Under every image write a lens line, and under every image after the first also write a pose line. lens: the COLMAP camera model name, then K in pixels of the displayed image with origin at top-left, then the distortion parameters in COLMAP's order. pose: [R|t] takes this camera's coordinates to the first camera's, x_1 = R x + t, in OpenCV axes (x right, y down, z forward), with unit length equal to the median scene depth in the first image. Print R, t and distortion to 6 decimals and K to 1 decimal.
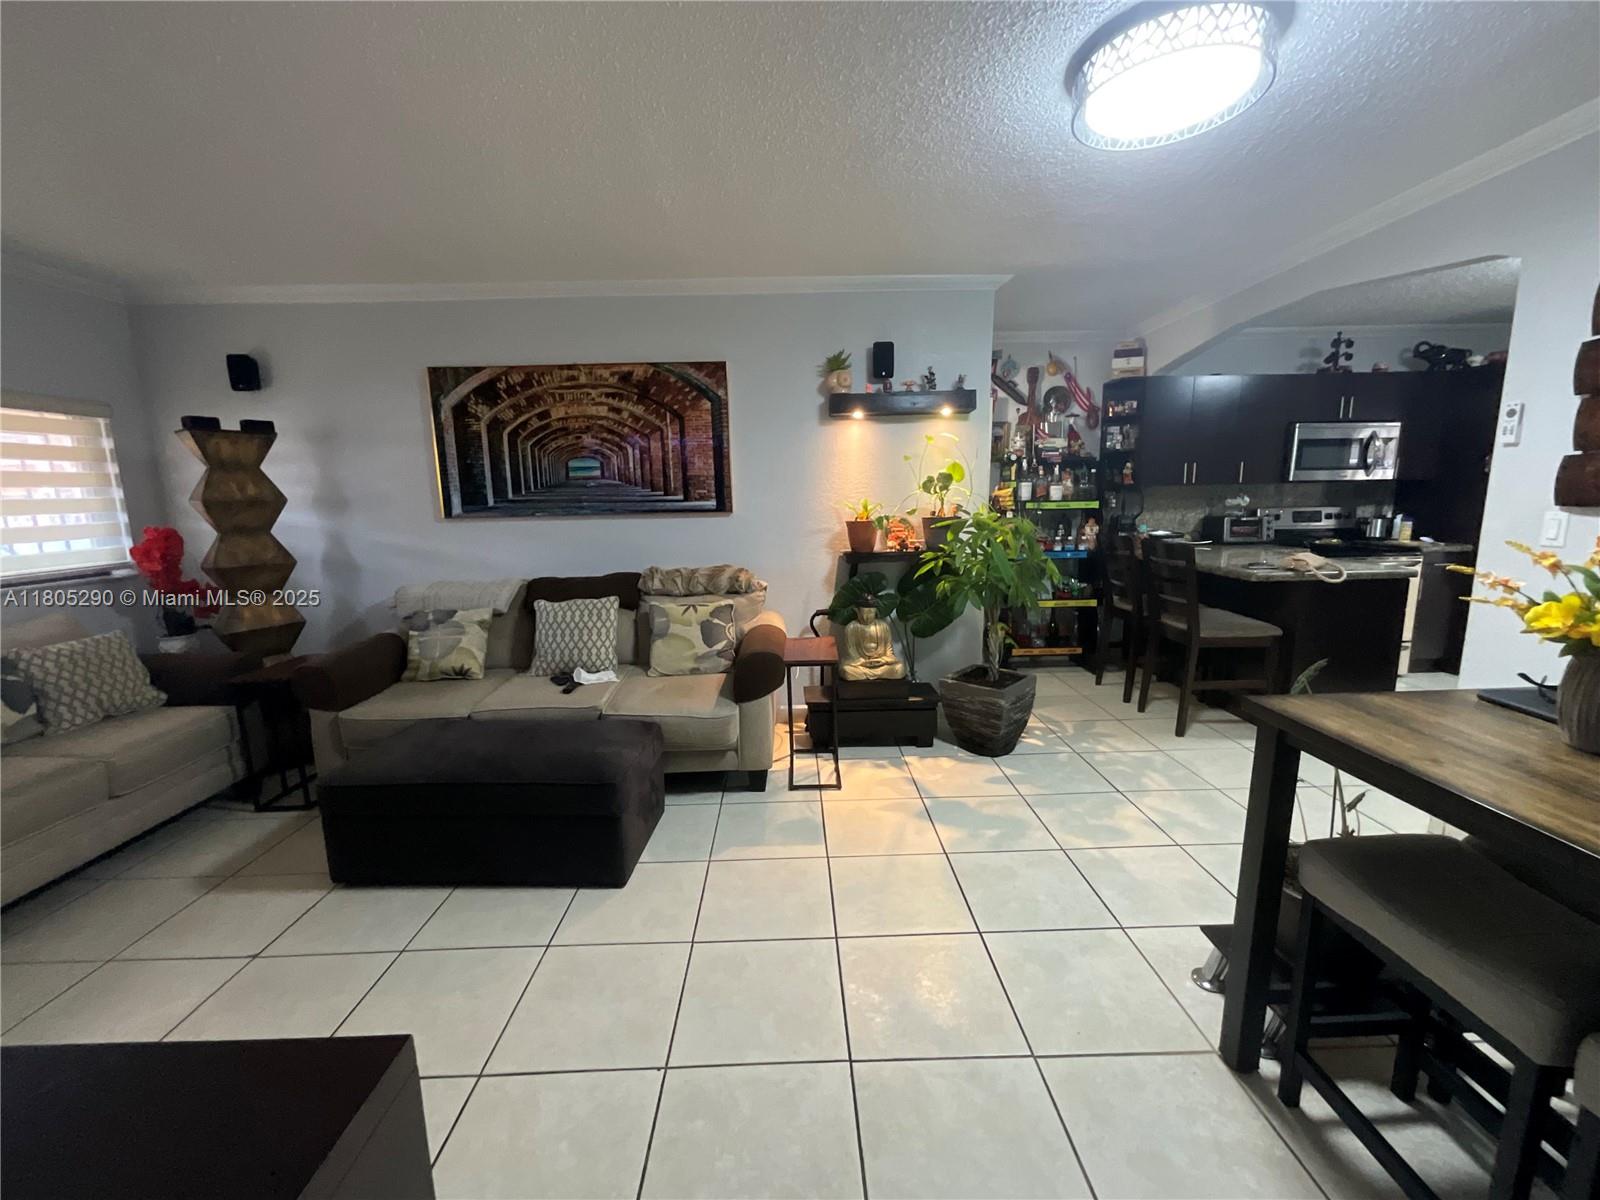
lens RADIAL K [[645.1, 0, 800.2], [0, 645.1, 602.4], [0, 0, 1]] dist [-0.000491, 0.000940]
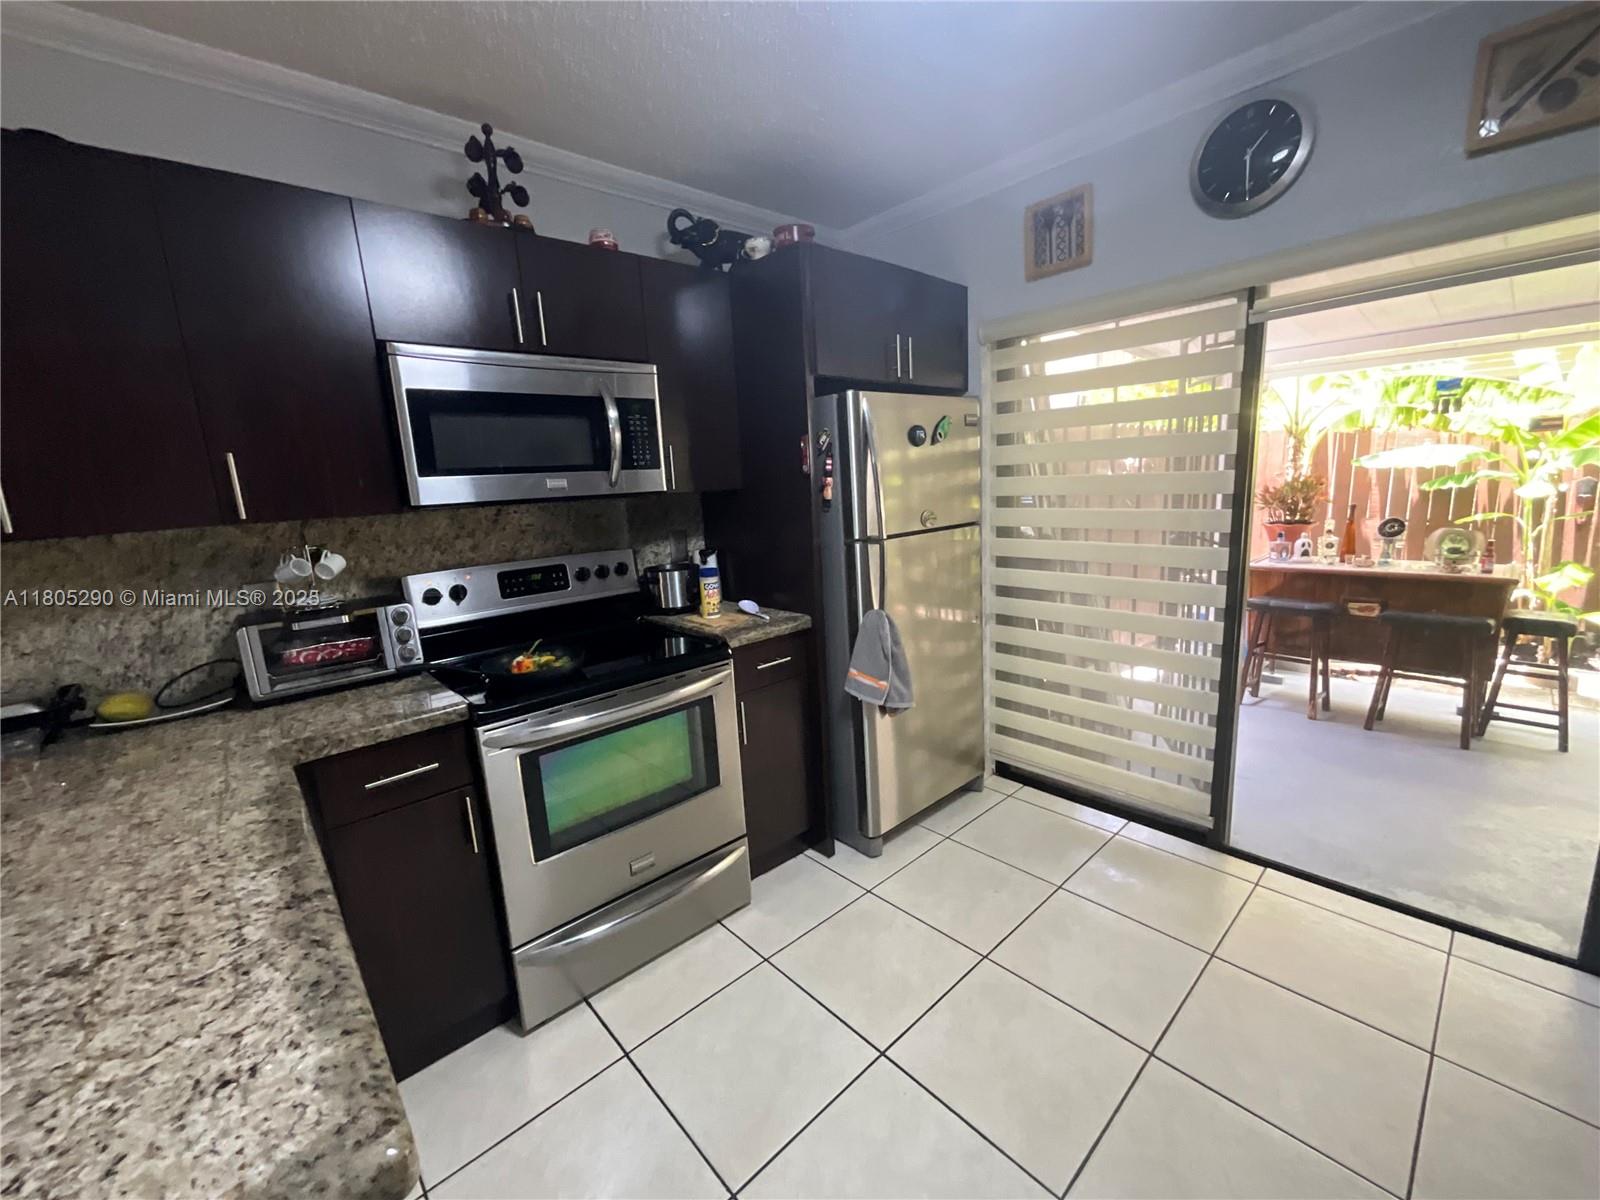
lens RADIAL K [[645.1, 0, 800.2], [0, 645.1, 602.4], [0, 0, 1]] dist [-0.000491, 0.000940]
pose [[0.752344, -0.146210, 0.642340, 0.884631], [0.150127, 0.987455, 0.048928, -0.156757], [-0.641436, 0.059621, 0.764857, 0.764919]]
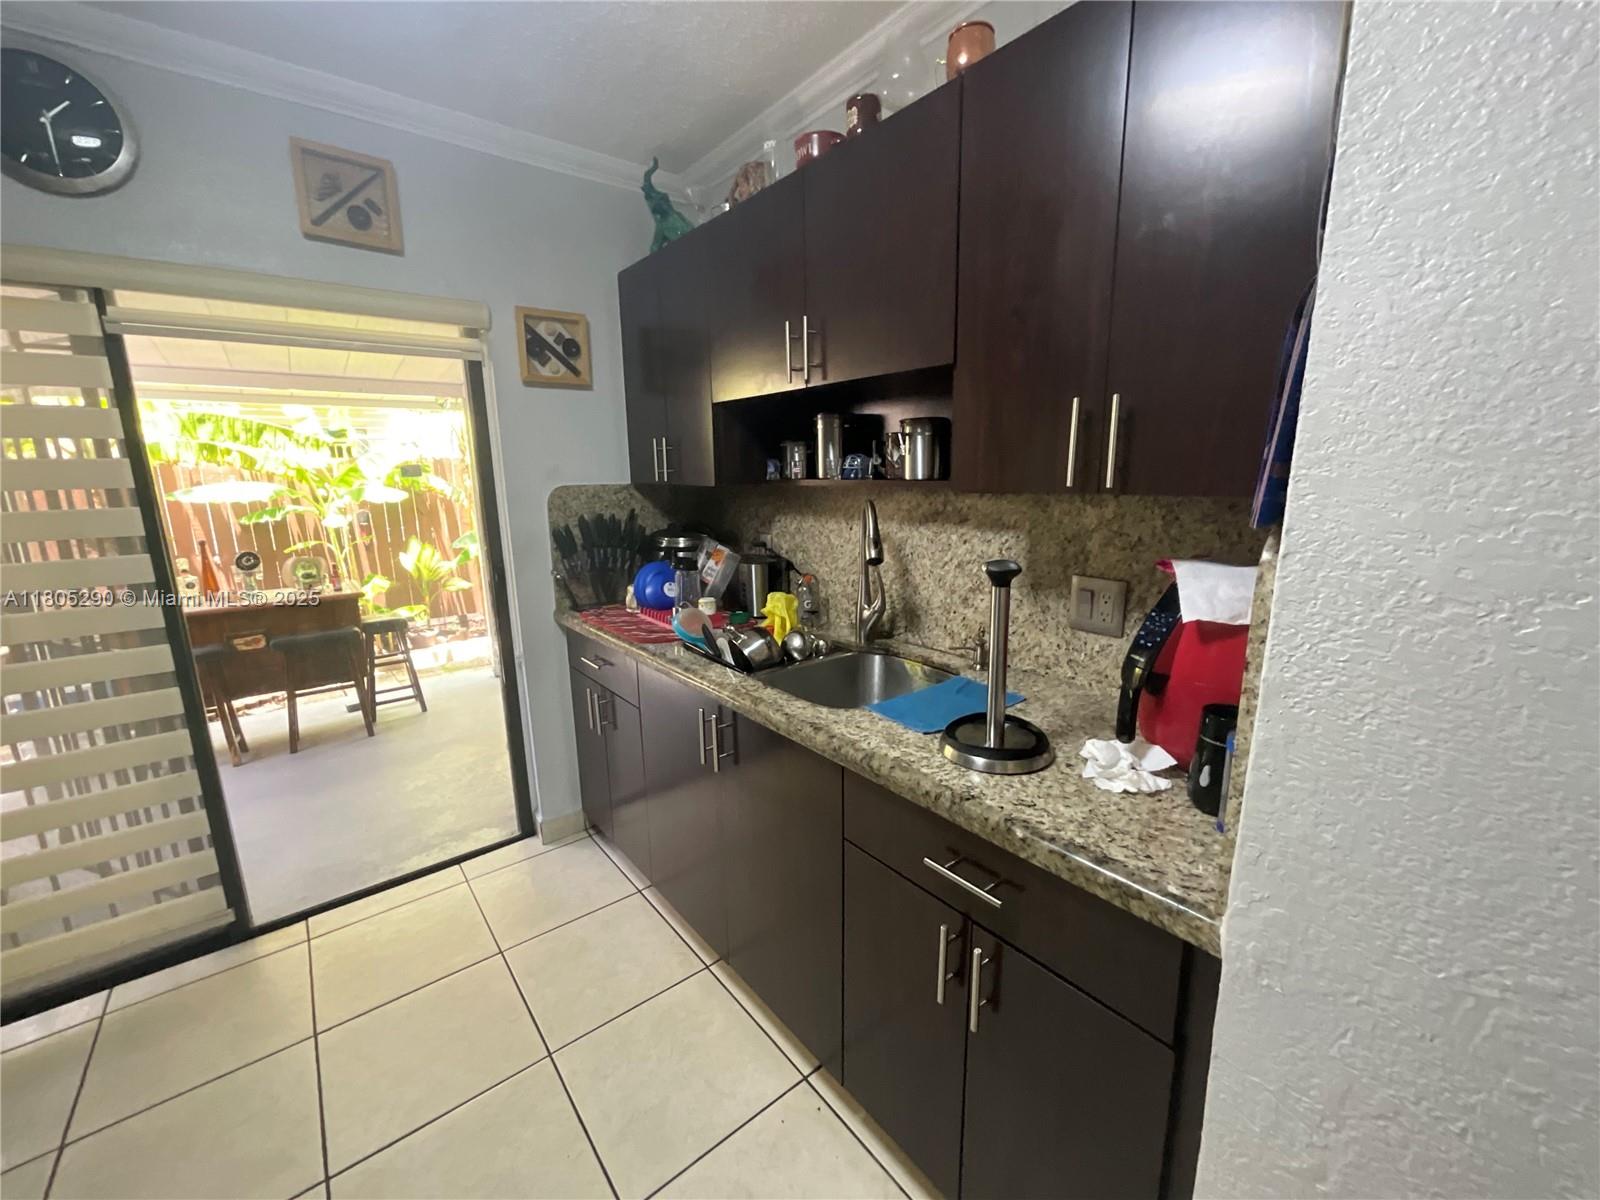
lens RADIAL K [[645.1, 0, 800.2], [0, 645.1, 602.4], [0, 0, 1]] dist [-0.000491, 0.000940]
pose [[-0.611772, -0.132437, 0.779869, 0.883792], [0.164056, 0.943207, 0.288870, -0.178079], [-0.773835, 0.304664, -0.555301, 0.859026]]
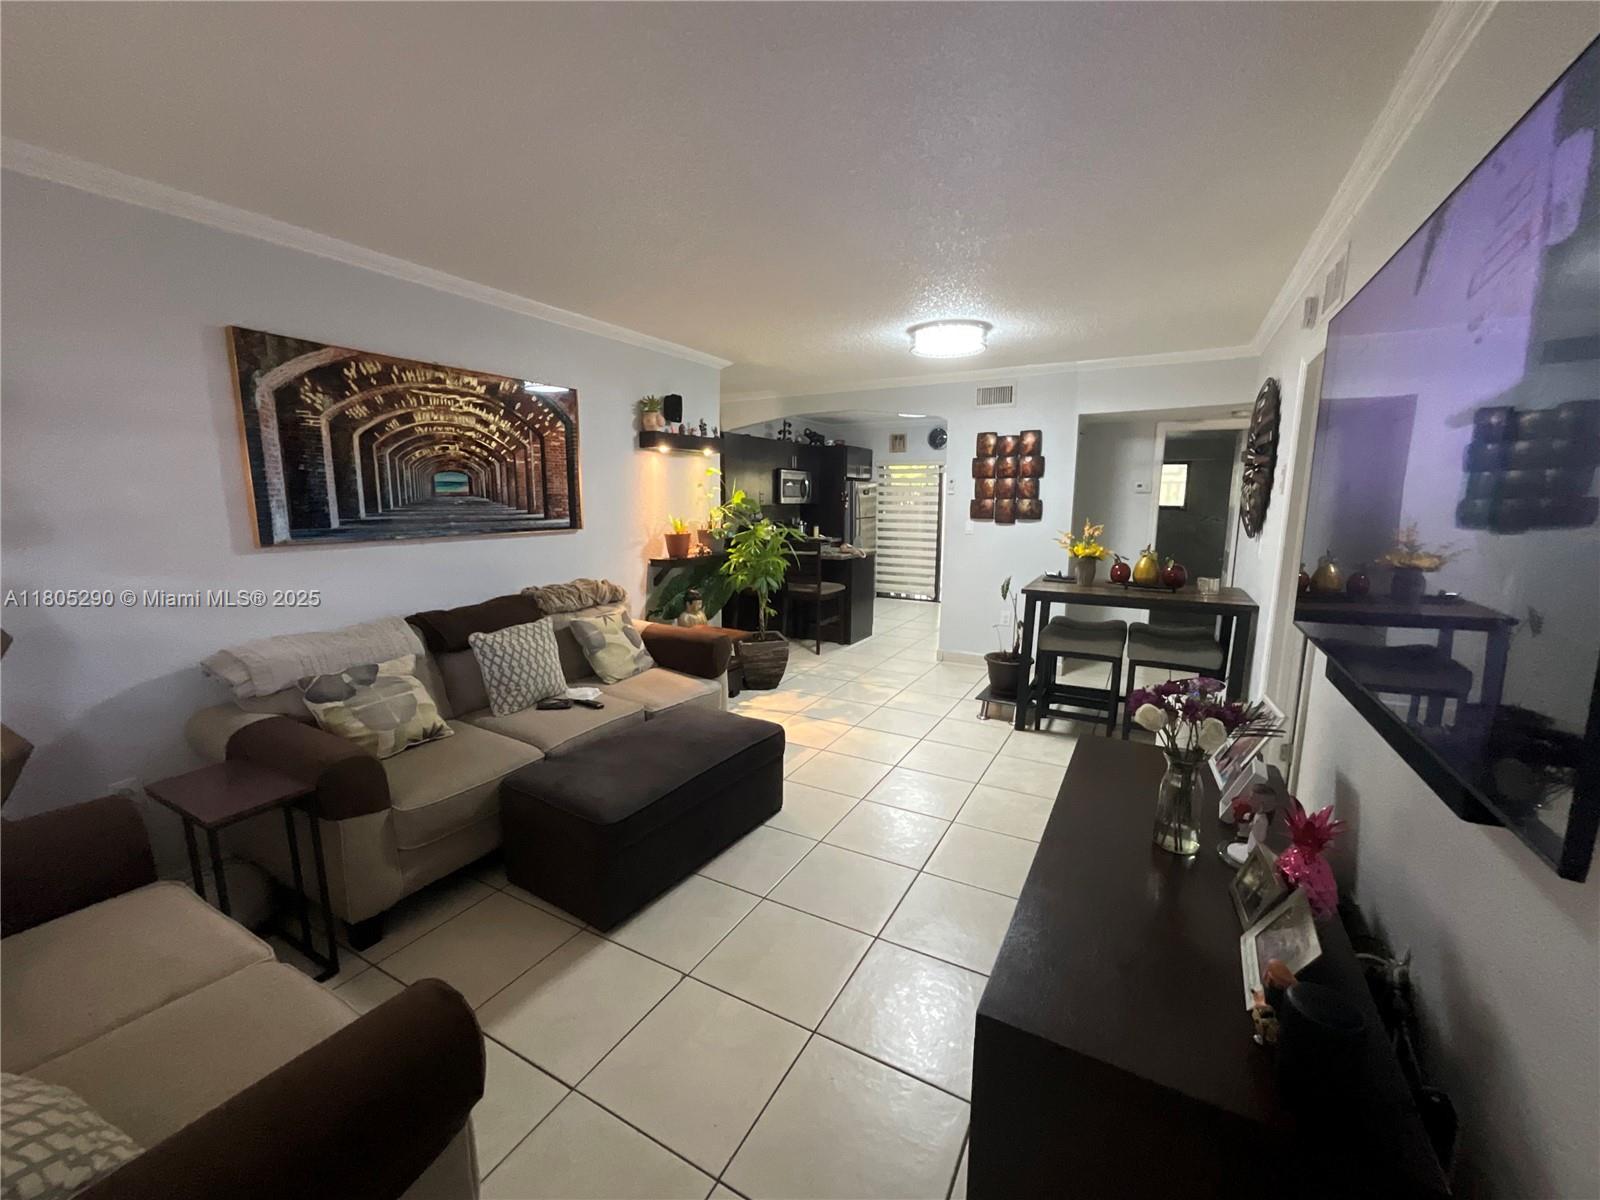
lens RADIAL K [[645.1, 0, 800.2], [0, 645.1, 602.4], [0, 0, 1]] dist [-0.000491, 0.000940]
pose [[0.502697, -0.119915, 0.856105, -0.877869], [0.133828, 0.989188, 0.059973, -0.036954], [-0.854041, 0.084423, 0.513310, 0.158184]]
